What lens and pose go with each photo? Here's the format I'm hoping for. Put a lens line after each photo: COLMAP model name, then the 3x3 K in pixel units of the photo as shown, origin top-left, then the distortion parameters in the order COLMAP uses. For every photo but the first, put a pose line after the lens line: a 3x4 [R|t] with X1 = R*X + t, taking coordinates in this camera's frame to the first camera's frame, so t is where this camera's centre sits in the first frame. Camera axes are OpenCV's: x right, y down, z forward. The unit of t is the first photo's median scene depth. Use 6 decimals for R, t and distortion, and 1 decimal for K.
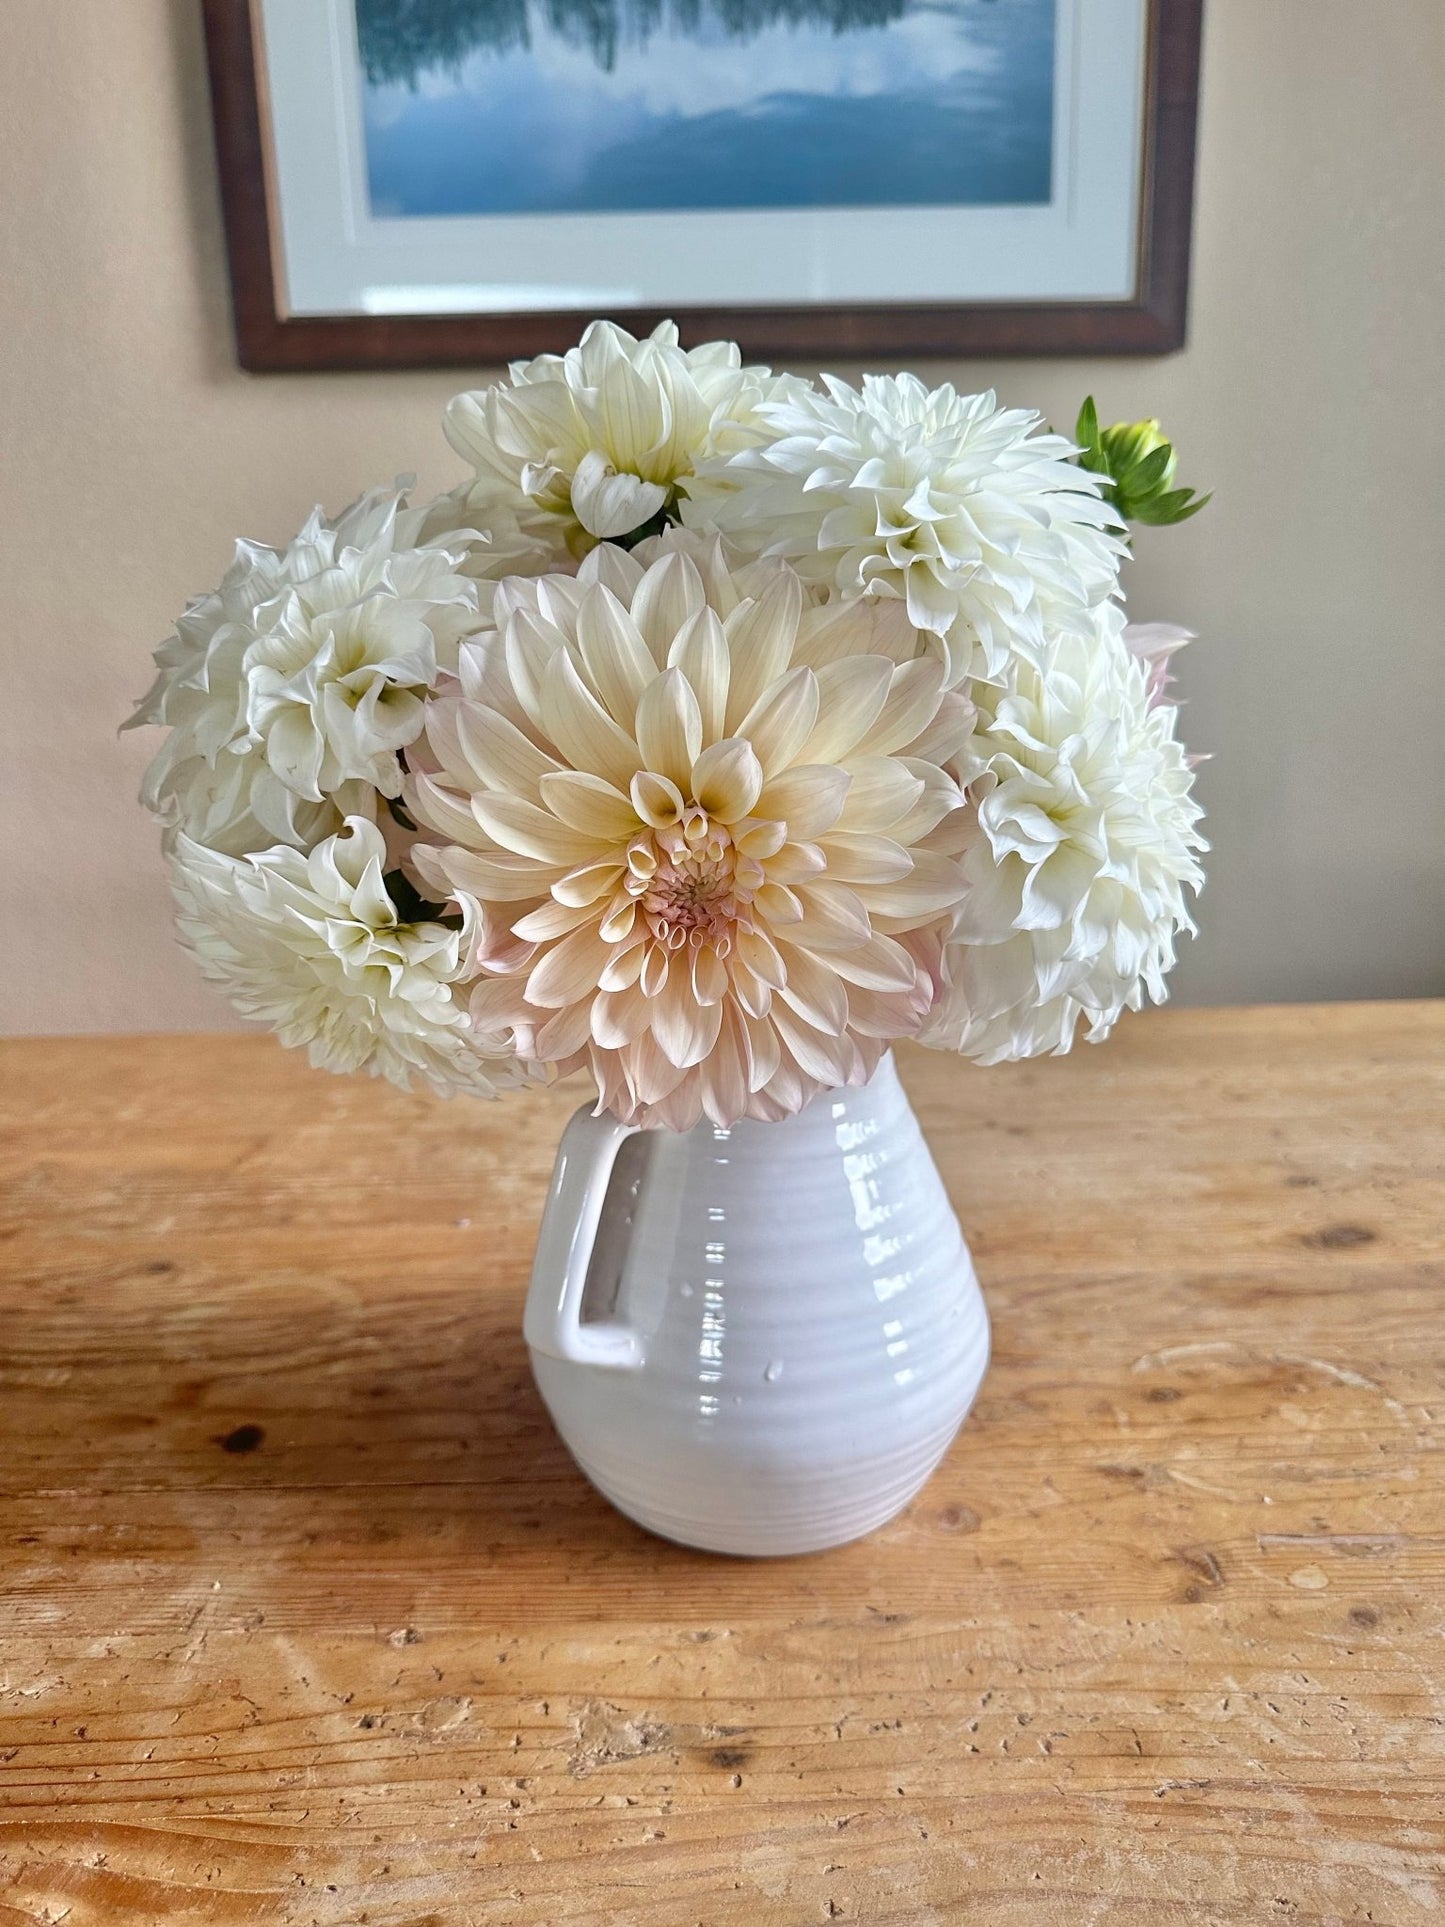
lens RADIAL K [[1433.6, 0, 722.5], [0, 1433.6, 963.5], [0, 0, 1]] dist [-0.034972, 0.004669]
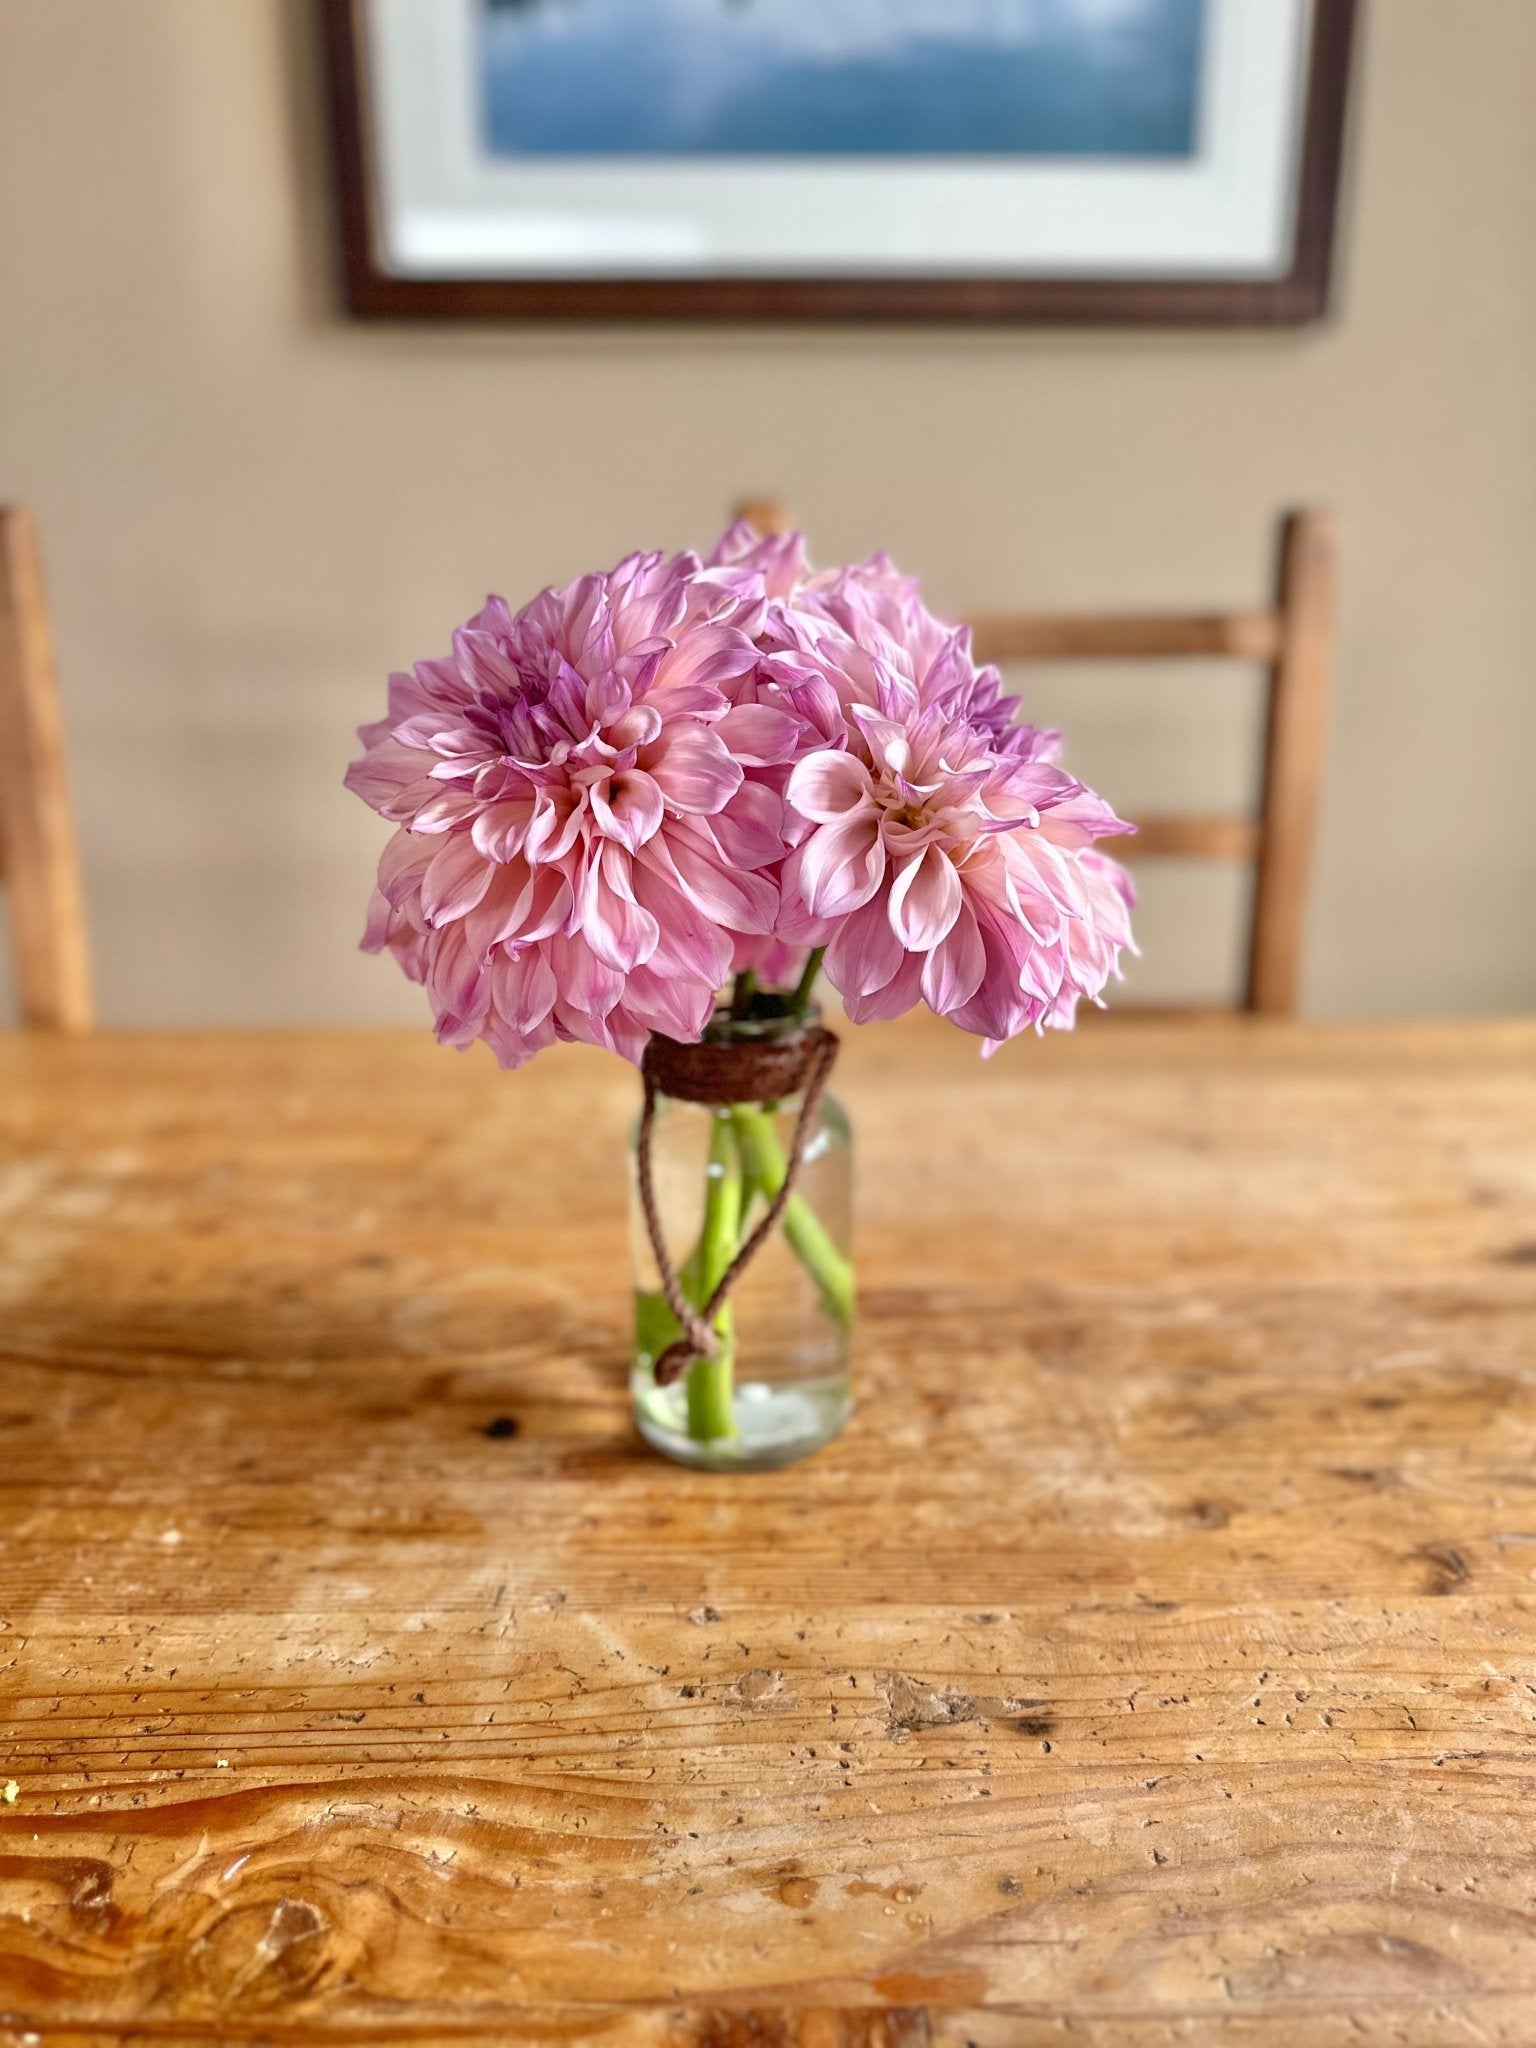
lens RADIAL K [[1523.6, 0, 768.0], [0, 1523.6, 1024.0], [0, 0, 1]] dist [-0.034972, 0.004669]
pose [[0.999782, 0.020221, 0.005165, -0.188382], [-0.020450, 0.998590, 0.048984, -0.021428], [-0.004167, -0.049079, 0.998786, -0.103775]]
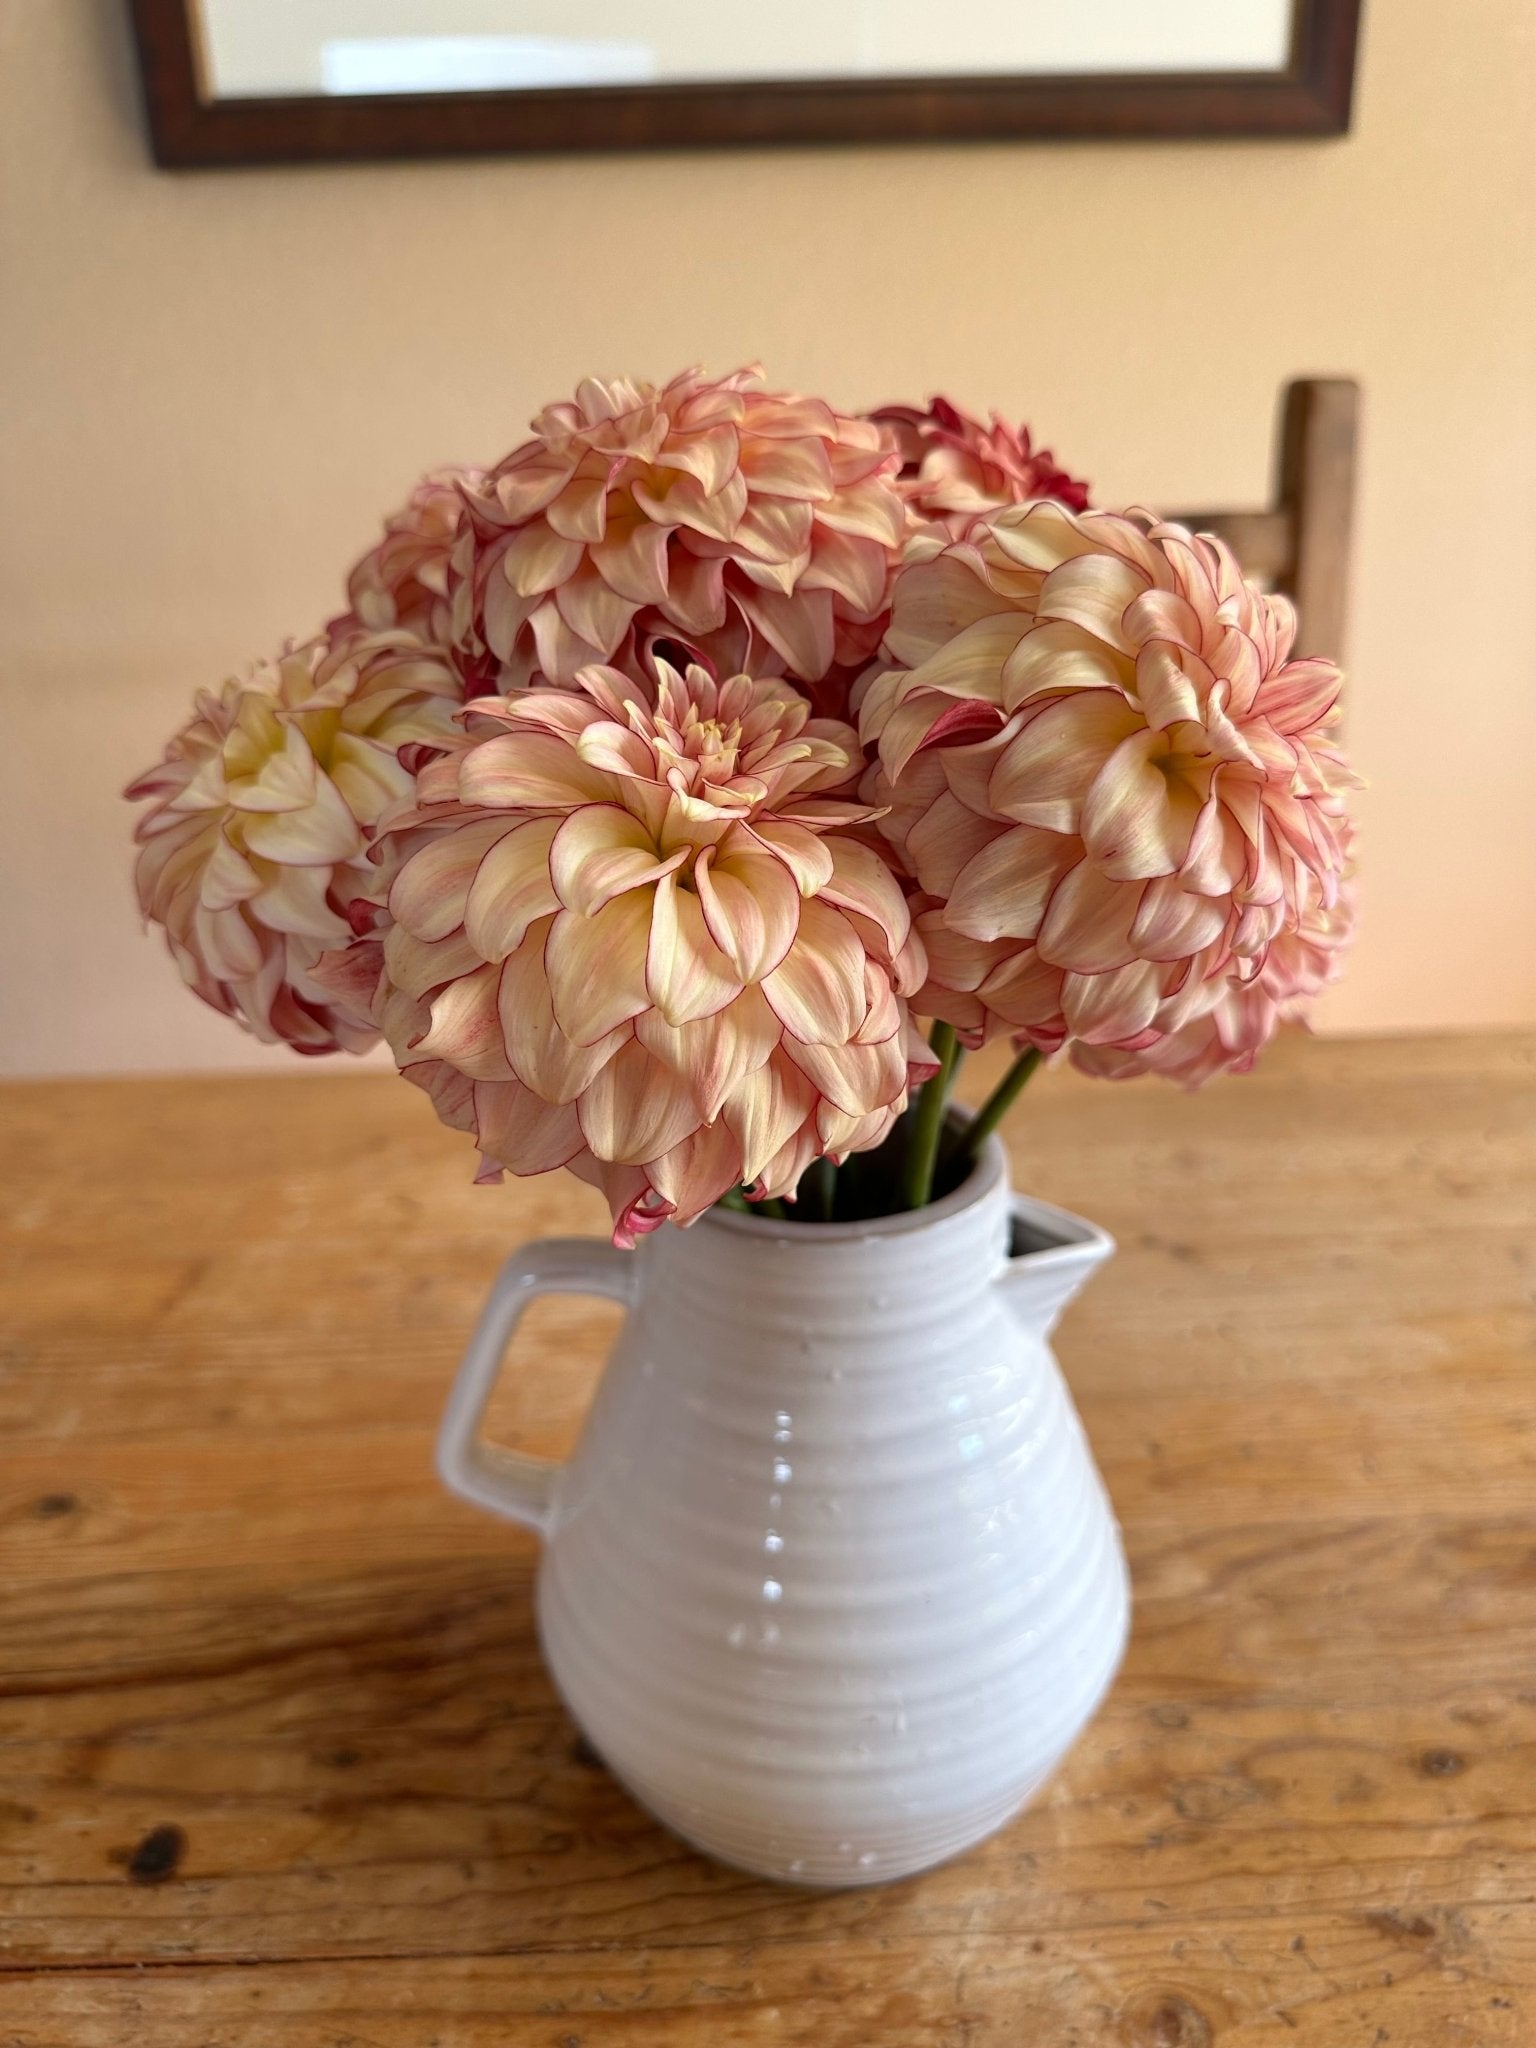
lens RADIAL K [[1553.5, 0, 768.0], [0, 1553.5, 1024.0], [0, 0, 1]] dist [-0.039452, 0.001311]
pose [[0.999946, -0.007705, 0.007043, -0.040842], [0.006724, 0.991491, 0.130003, -0.214502], [-0.007985, -0.129948, 0.991489, 0.362314]]
